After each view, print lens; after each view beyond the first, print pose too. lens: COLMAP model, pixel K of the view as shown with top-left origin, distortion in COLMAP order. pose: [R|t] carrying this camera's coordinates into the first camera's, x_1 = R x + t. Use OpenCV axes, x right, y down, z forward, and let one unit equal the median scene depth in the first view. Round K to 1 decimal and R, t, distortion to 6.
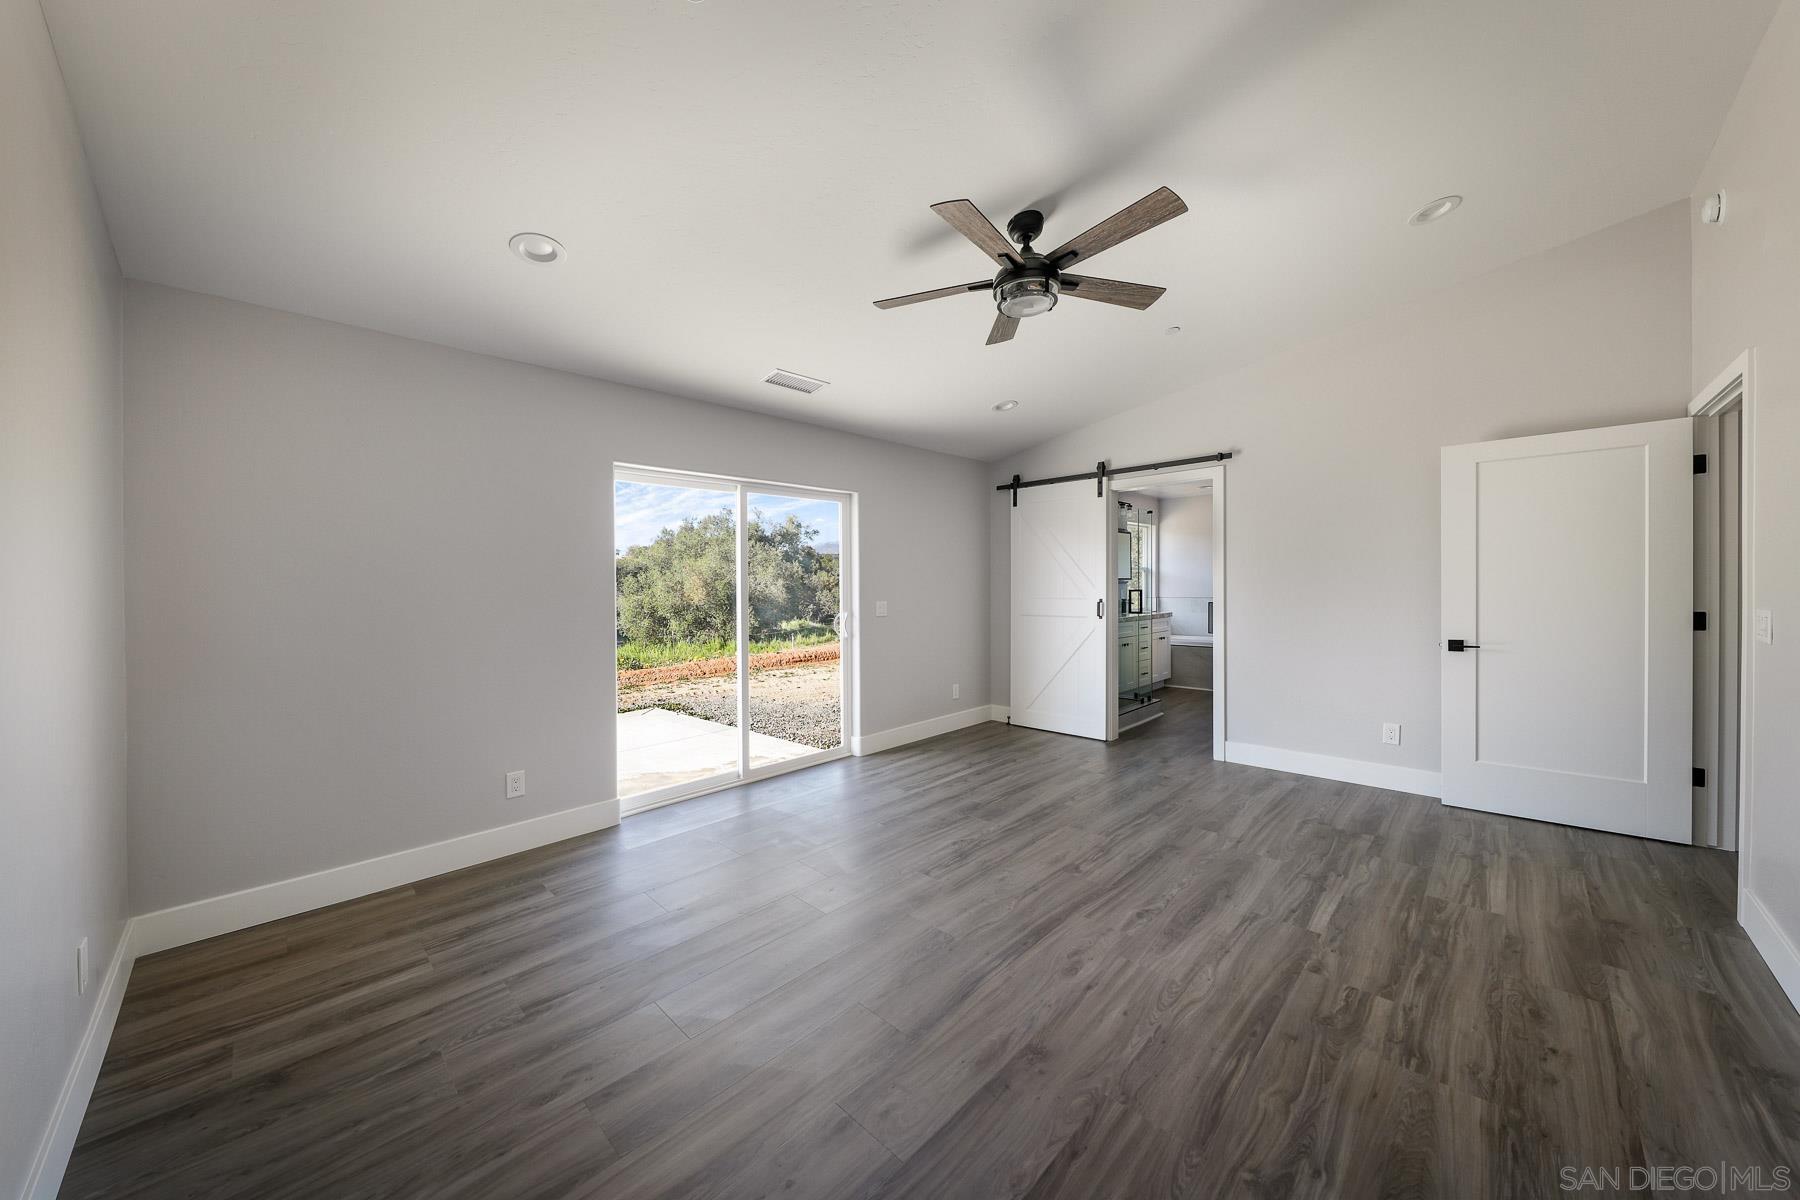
lens RADIAL K [[623.8, 0, 889.6], [0, 623.8, 591.1], [0, 0, 1]] dist [0.002070, -0.003049]
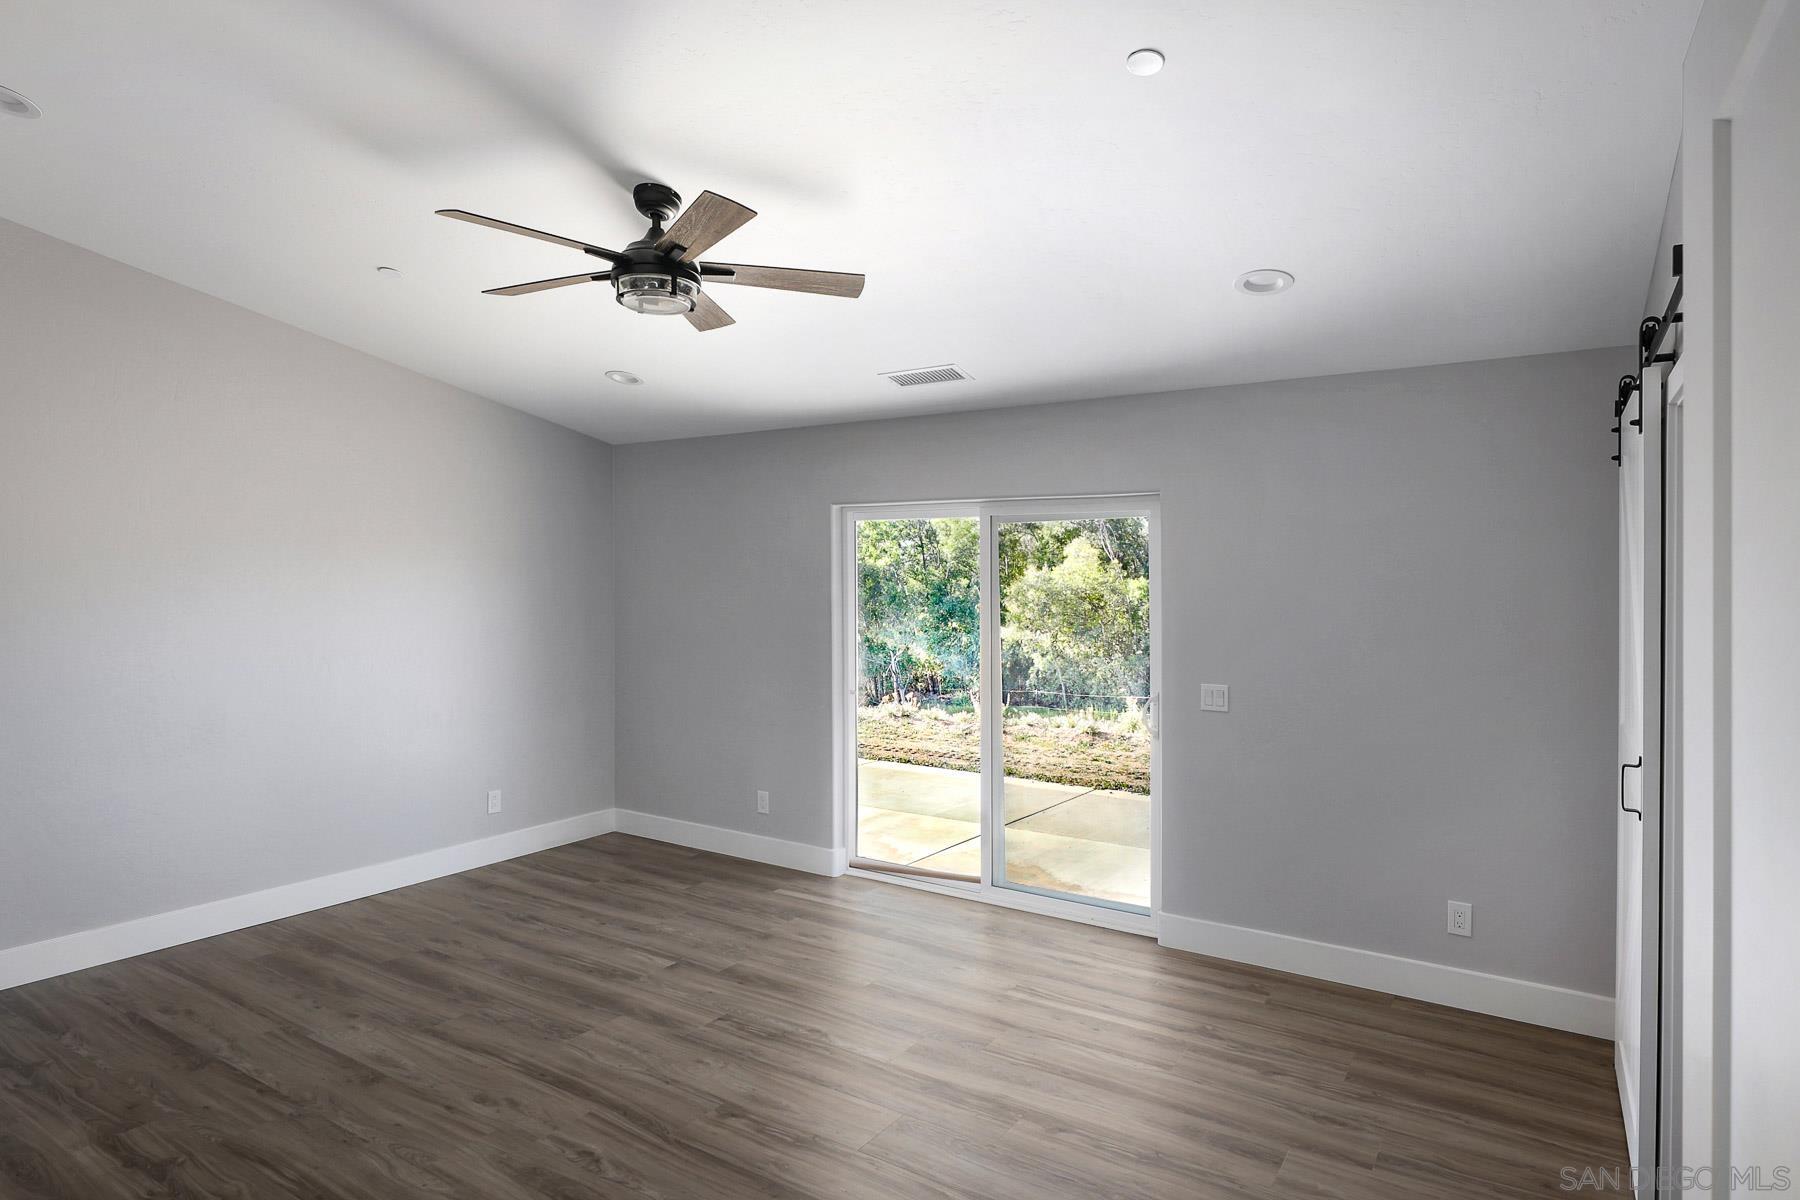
lens RADIAL K [[1007.5, 0, 900.3], [0, 1007.5, 584.6], [0, 0, 1]] dist [0.003213, 0.001530]
pose [[0.204537, 0.018466, -0.978685, 1.572270], [-0.025757, 0.999577, 0.013477, -0.144750], [0.978520, 0.022451, 0.204926, 1.099223]]
